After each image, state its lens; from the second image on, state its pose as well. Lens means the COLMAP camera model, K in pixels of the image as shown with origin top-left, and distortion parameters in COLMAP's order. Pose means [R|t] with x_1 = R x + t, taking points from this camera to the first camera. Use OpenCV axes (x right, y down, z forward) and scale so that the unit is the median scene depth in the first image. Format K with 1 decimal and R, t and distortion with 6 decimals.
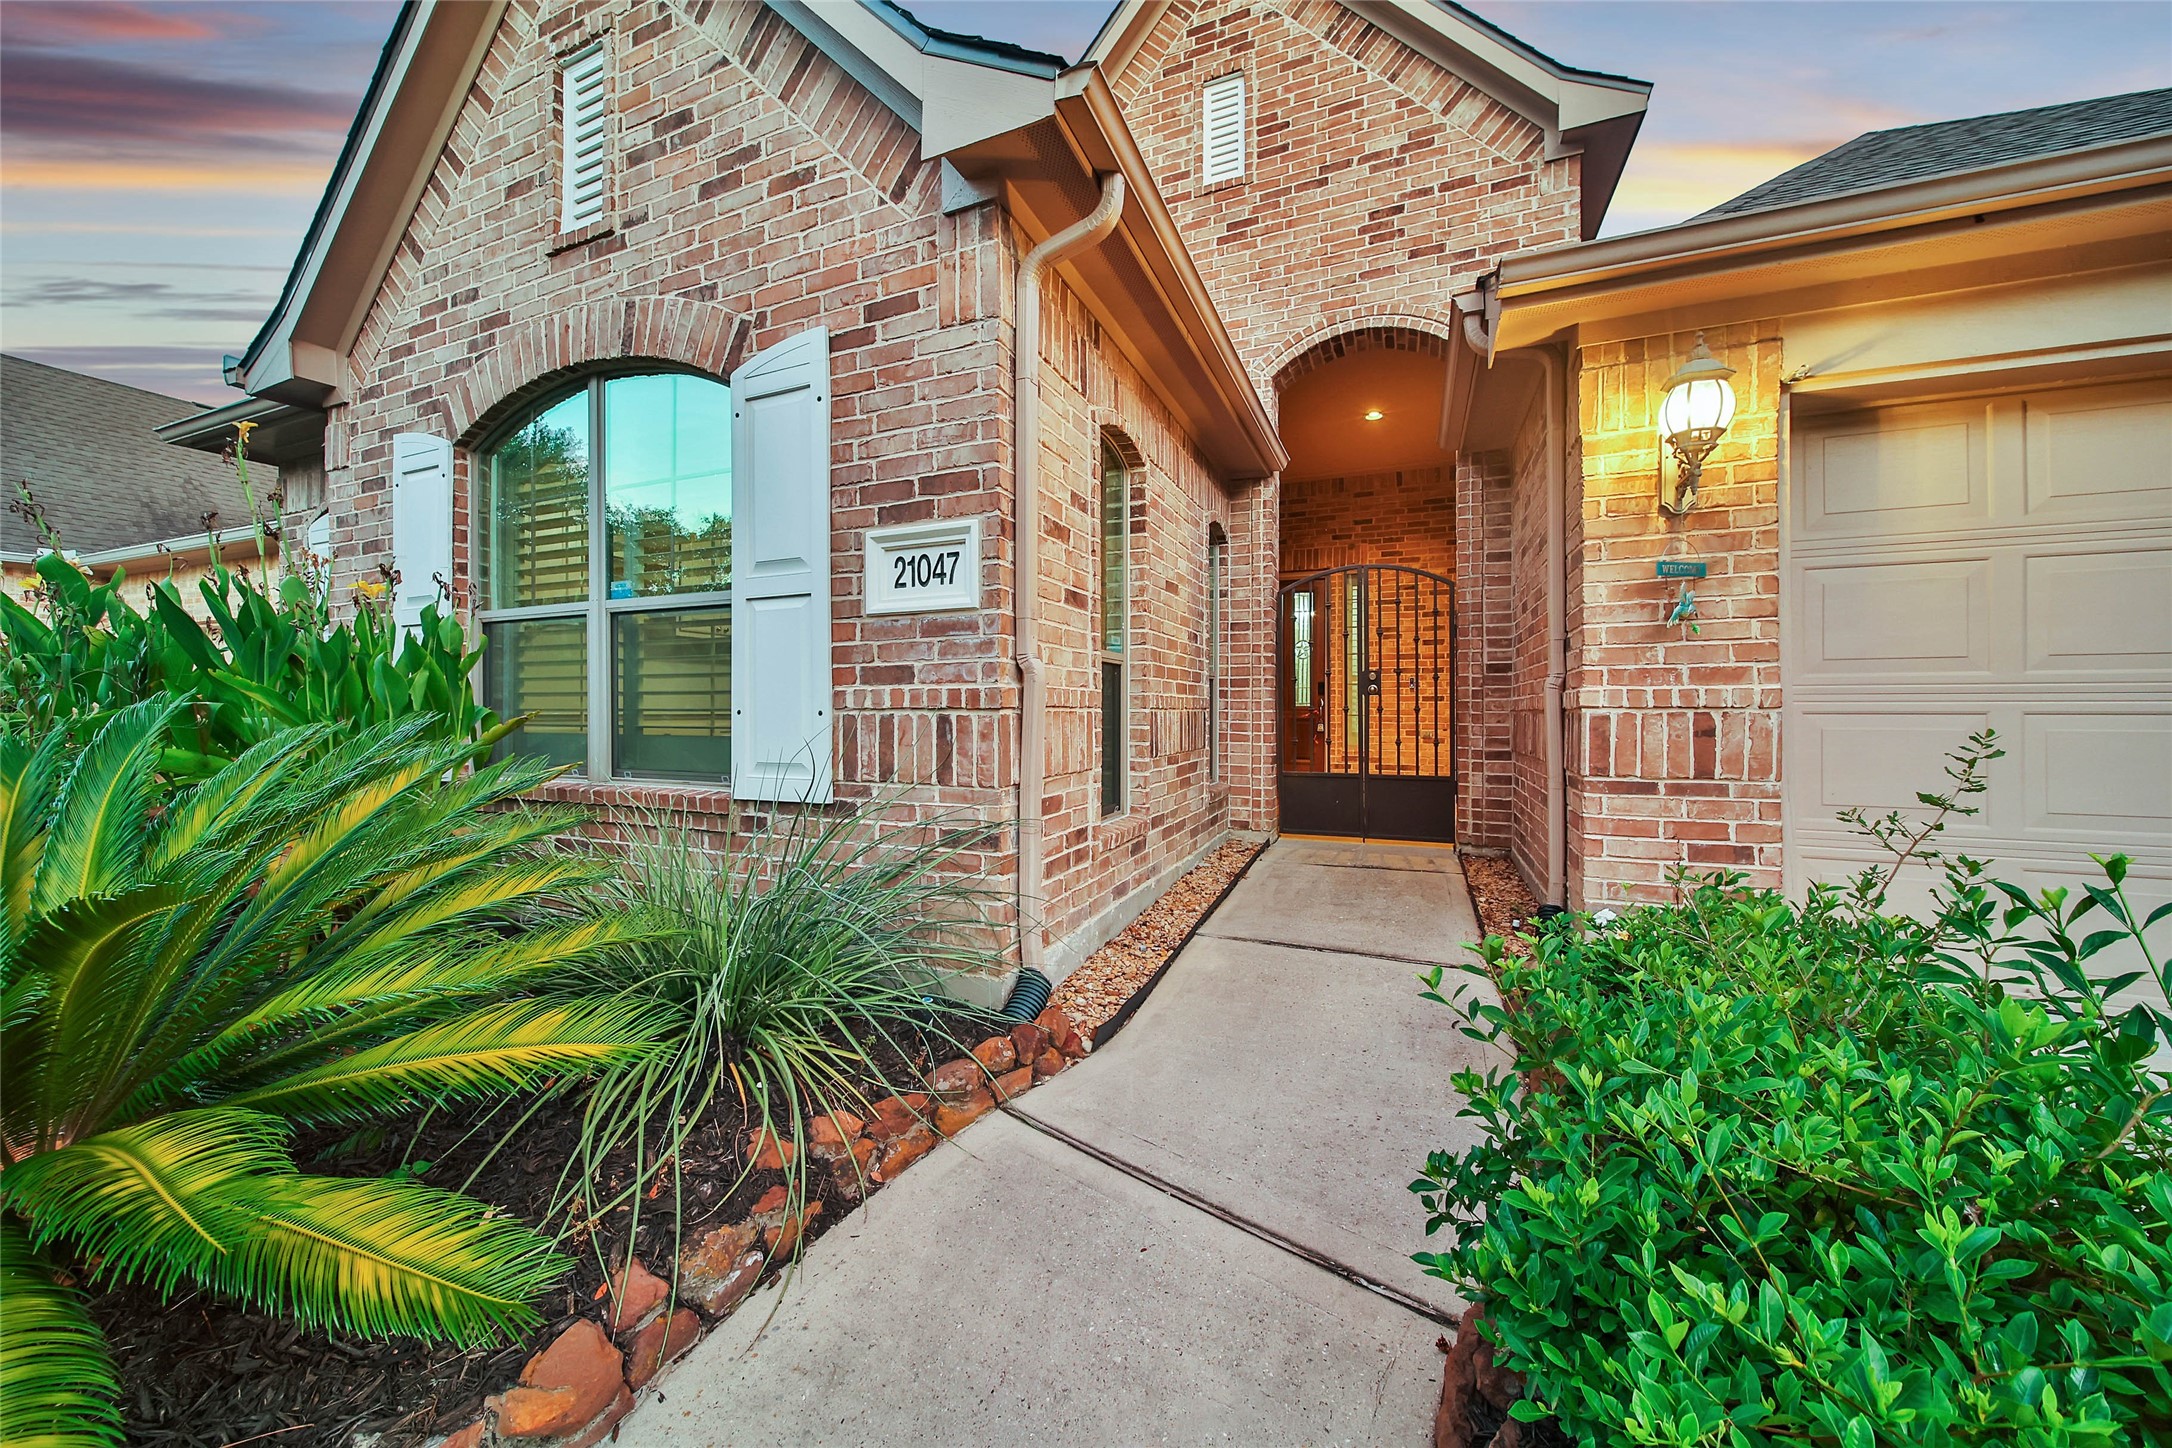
lens RADIAL K [[792.7, 0, 1083.4], [0, 792.7, 701.6], [0, 0, 1]] dist [-0.001181, -0.000409]
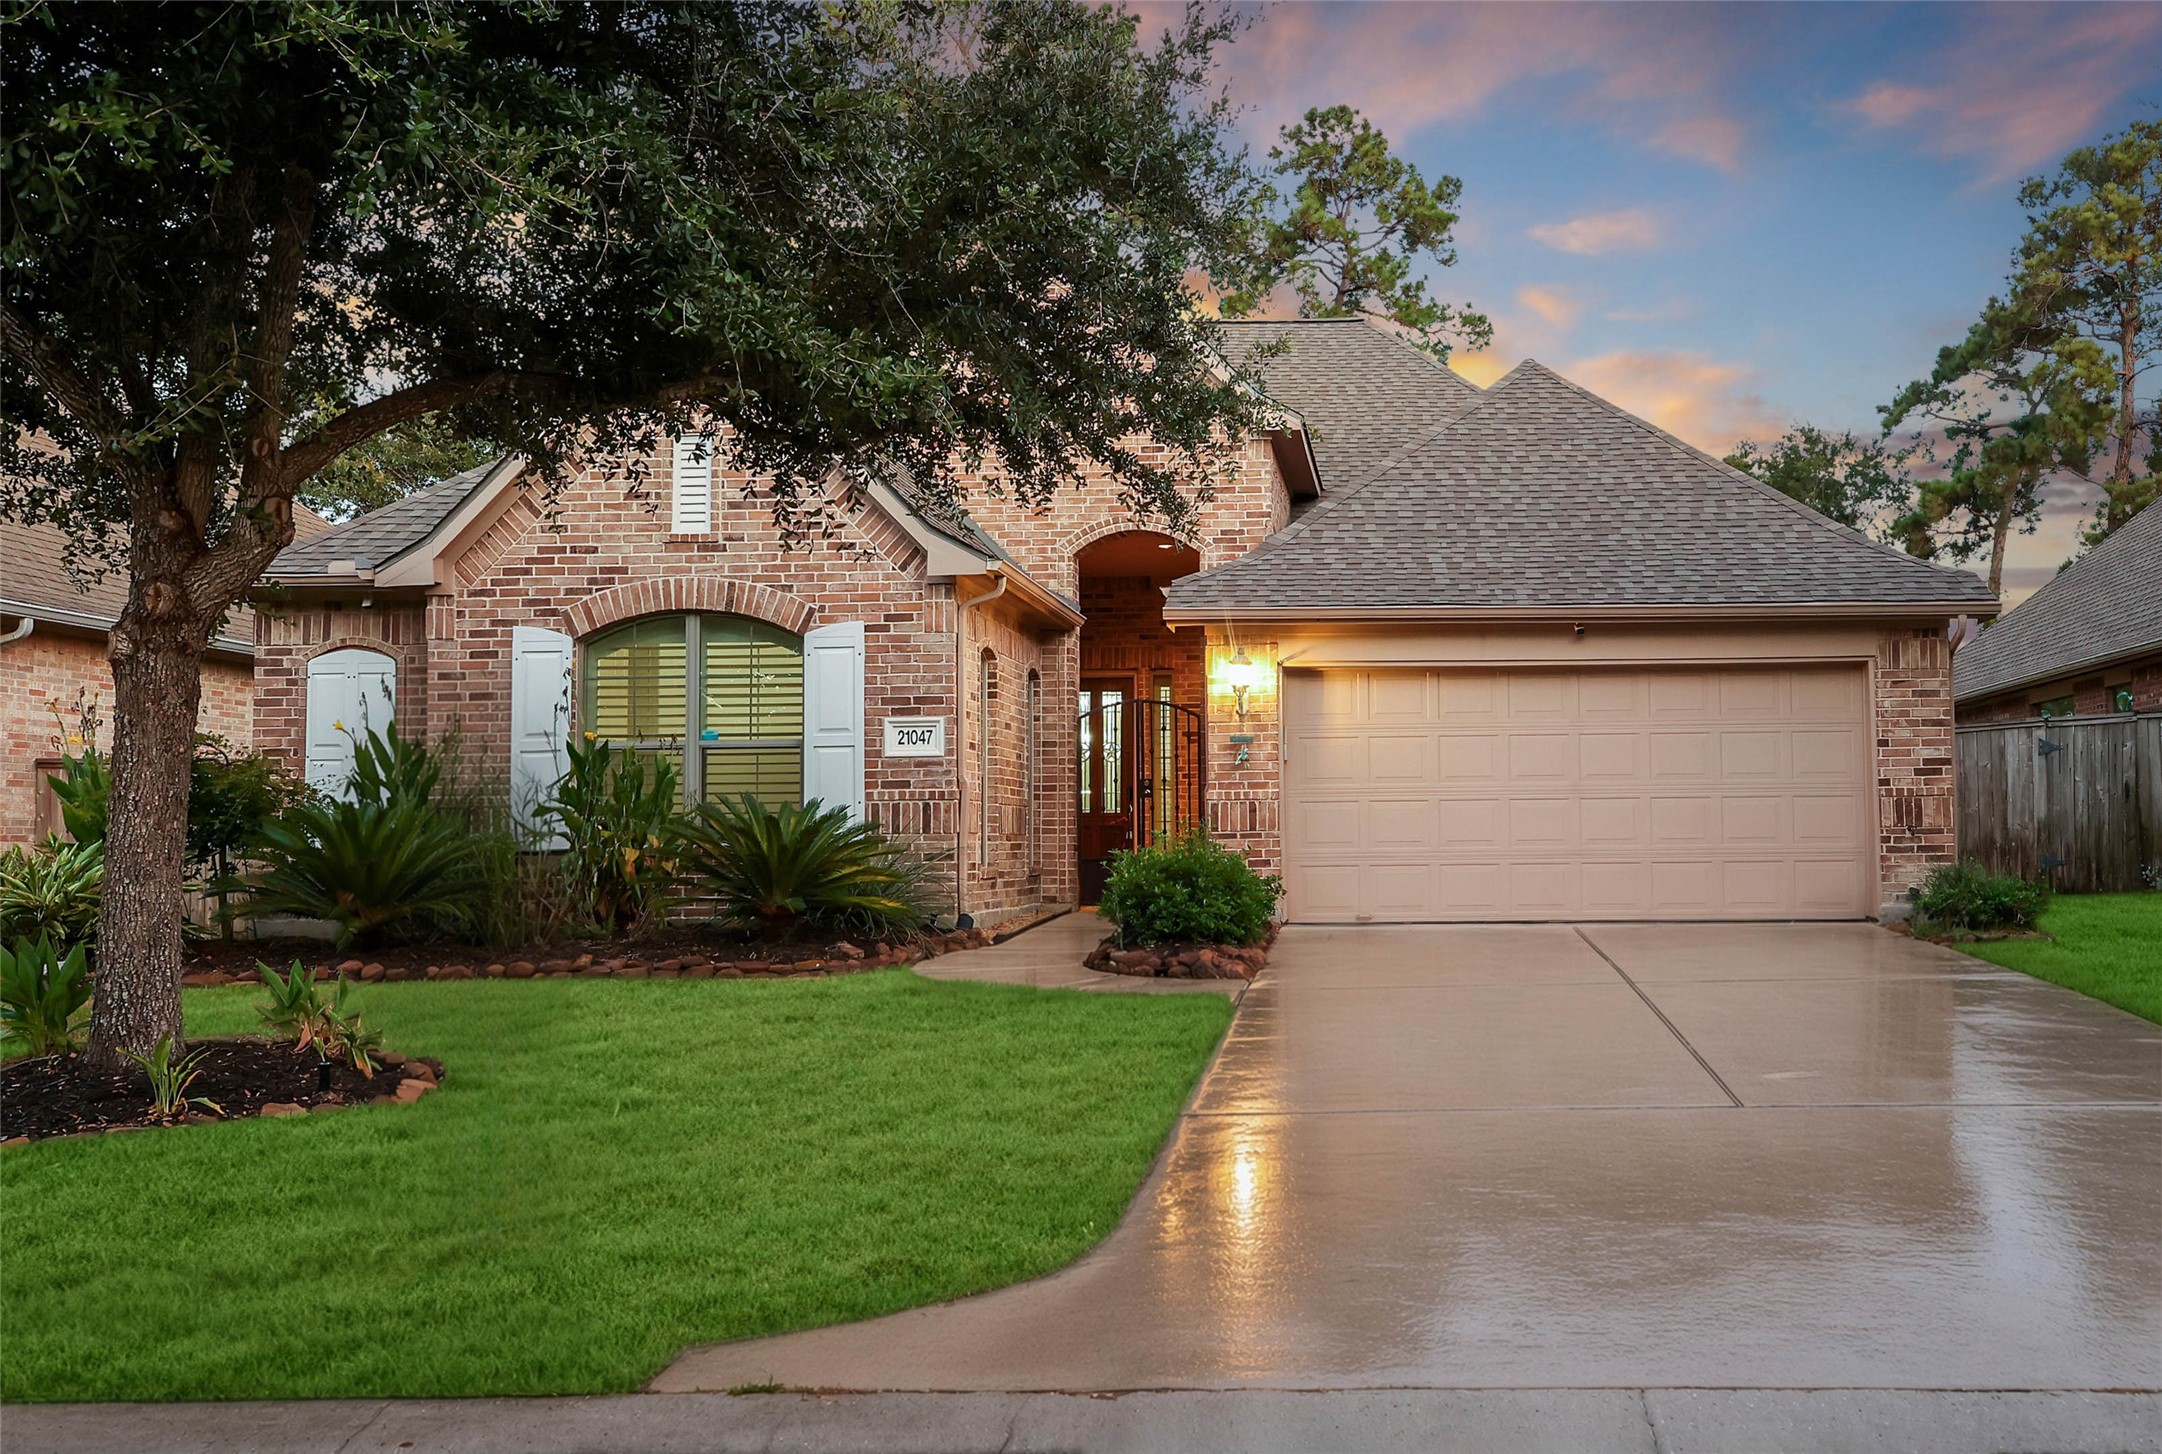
lens RADIAL K [[1744.3, 0, 1081.0], [0, 1744.3, 727.0], [0, 0, 1]] dist [0.000367, 0.000439]
pose [[0.975053, 0.009573, 0.221766, -0.786204], [0.003221, 0.998354, -0.057259, 0.081596], [-0.221949, 0.056545, 0.973417, -3.652583]]
